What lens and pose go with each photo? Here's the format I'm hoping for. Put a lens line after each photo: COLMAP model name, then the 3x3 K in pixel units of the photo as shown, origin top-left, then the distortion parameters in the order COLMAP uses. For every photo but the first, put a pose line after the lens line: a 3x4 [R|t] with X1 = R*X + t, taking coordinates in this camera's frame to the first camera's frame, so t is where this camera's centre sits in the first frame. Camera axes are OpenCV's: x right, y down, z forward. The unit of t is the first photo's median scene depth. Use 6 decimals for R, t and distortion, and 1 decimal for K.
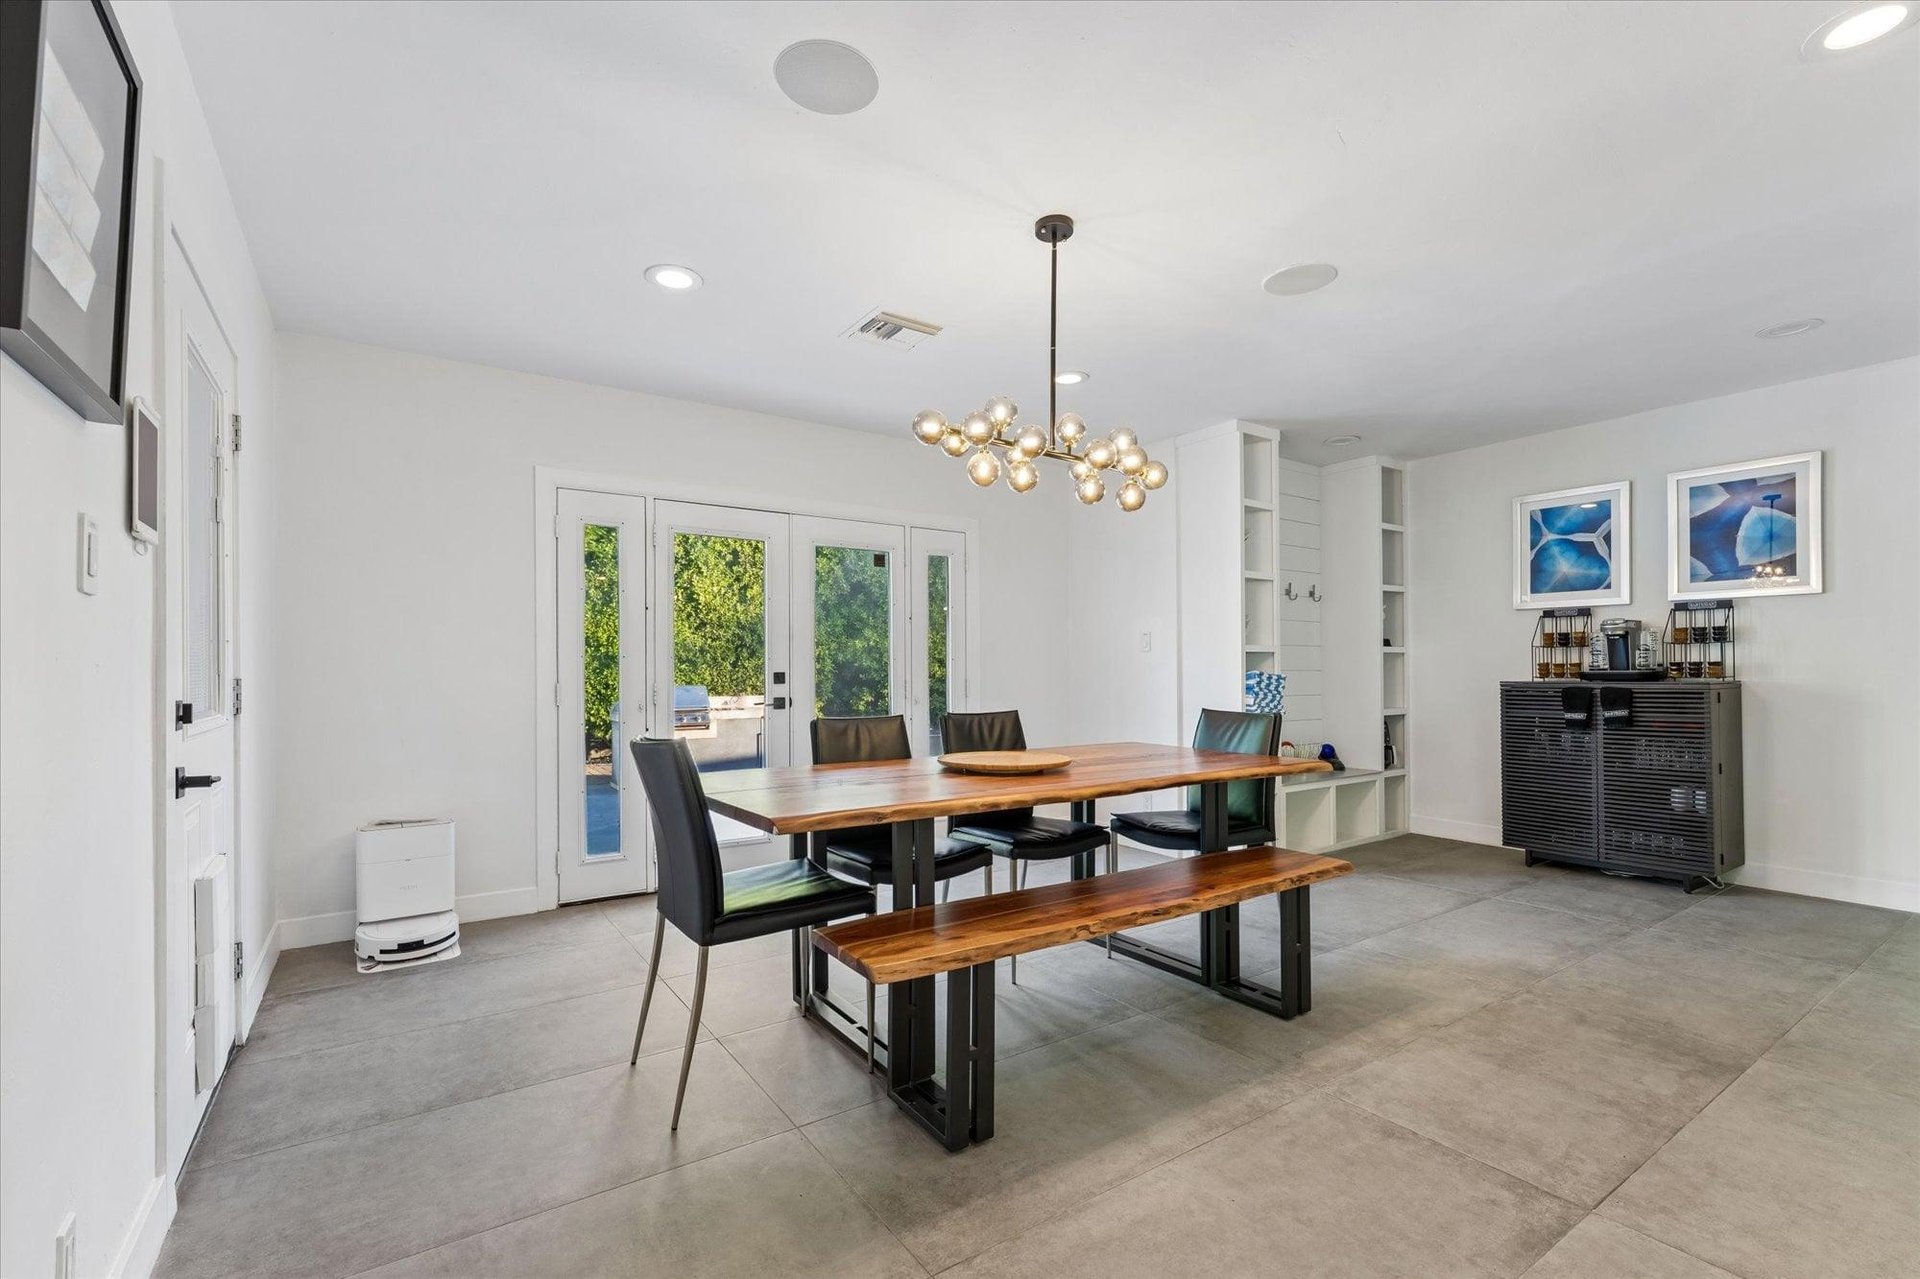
lens RADIAL K [[833.3, 0, 957.8], [0, 833.3, 673.6], [0, 0, 1]] dist [-0.000332, -0.000076]
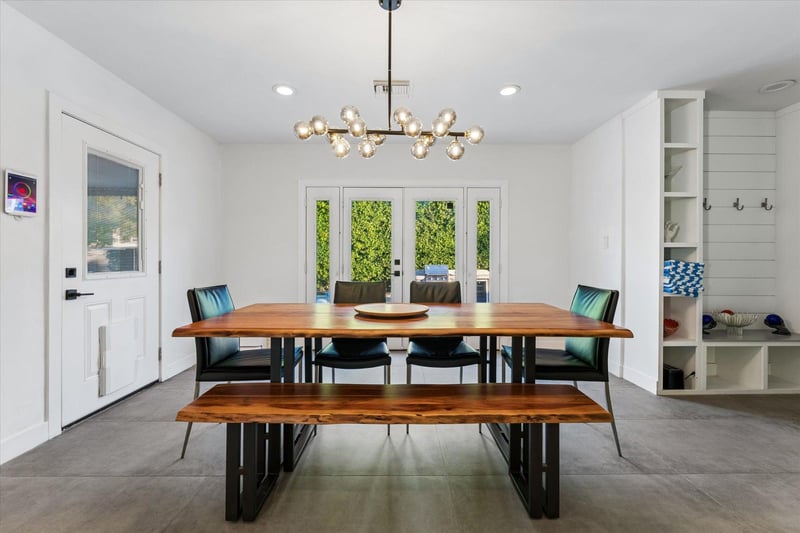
lens RADIAL K [[343.8, 0, 402.9], [0, 343.8, 262.3], [0, 0, 1]] dist [-0.002748, -0.000102]
pose [[0.832966, 0.009147, -0.553249, 0.352727], [-0.005512, 0.999951, 0.008233, -0.002446], [0.553297, -0.003808, 0.832975, 0.283853]]
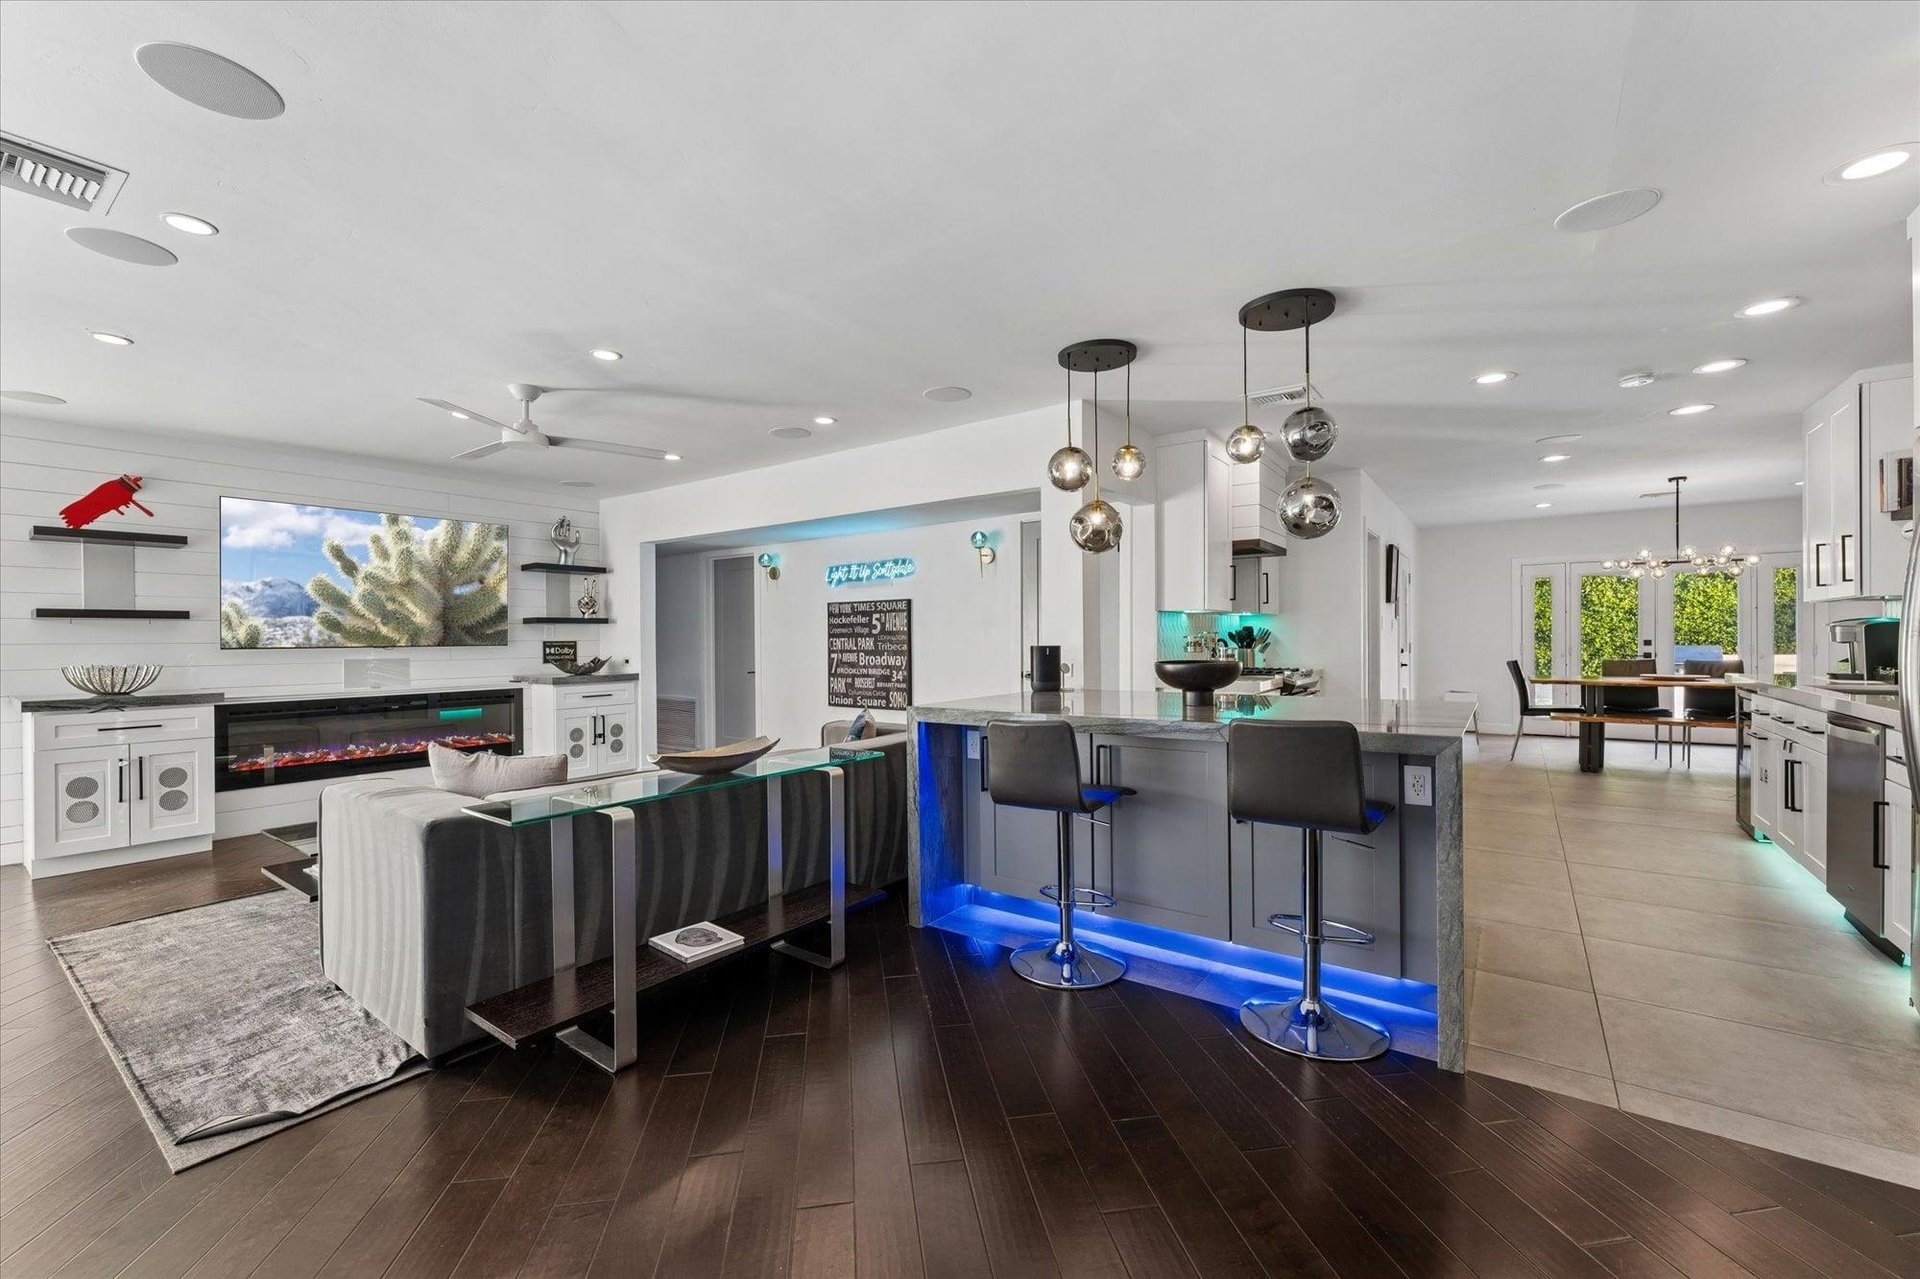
lens RADIAL K [[776.6, 0, 973.8], [0, 776.6, 641.2], [0, 0, 1]] dist [-0.001080, -0.000032]
pose [[0.347120, 0.007819, -0.937788, 1.110173], [0.006279, 0.999923, 0.010661, -0.033126], [0.937800, -0.009589, 0.347045, -1.320153]]
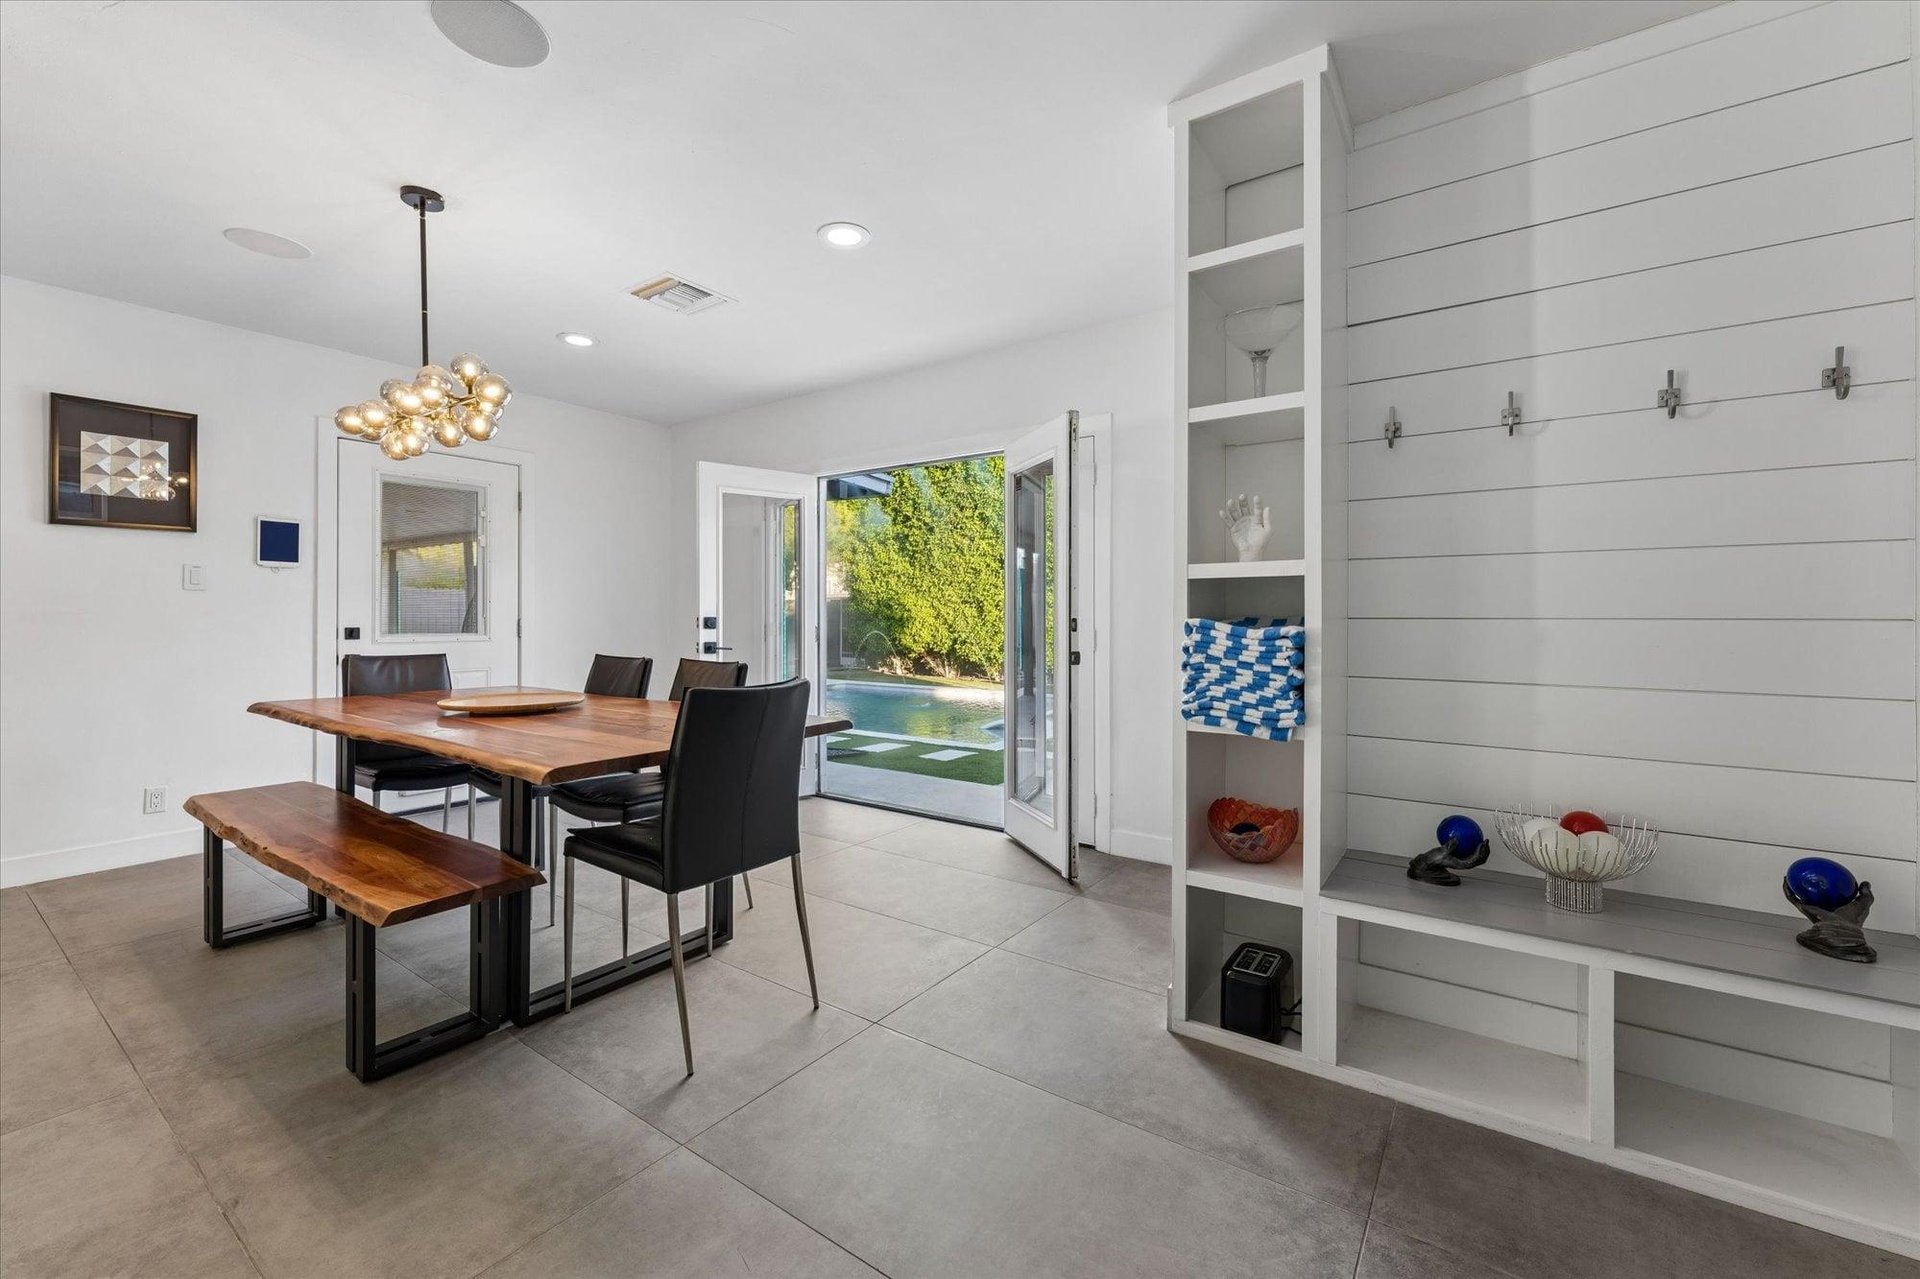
lens RADIAL K [[783.9, 0, 967.6], [0, 783.9, 620.6], [0, 0, 1]] dist [-0.001599, -0.000123]
pose [[0.352380, 0.006292, -0.935836, 0.856405], [-0.005834, 0.999973, 0.004526, -0.004285], [0.935839, 0.003864, 0.352407, 0.860052]]
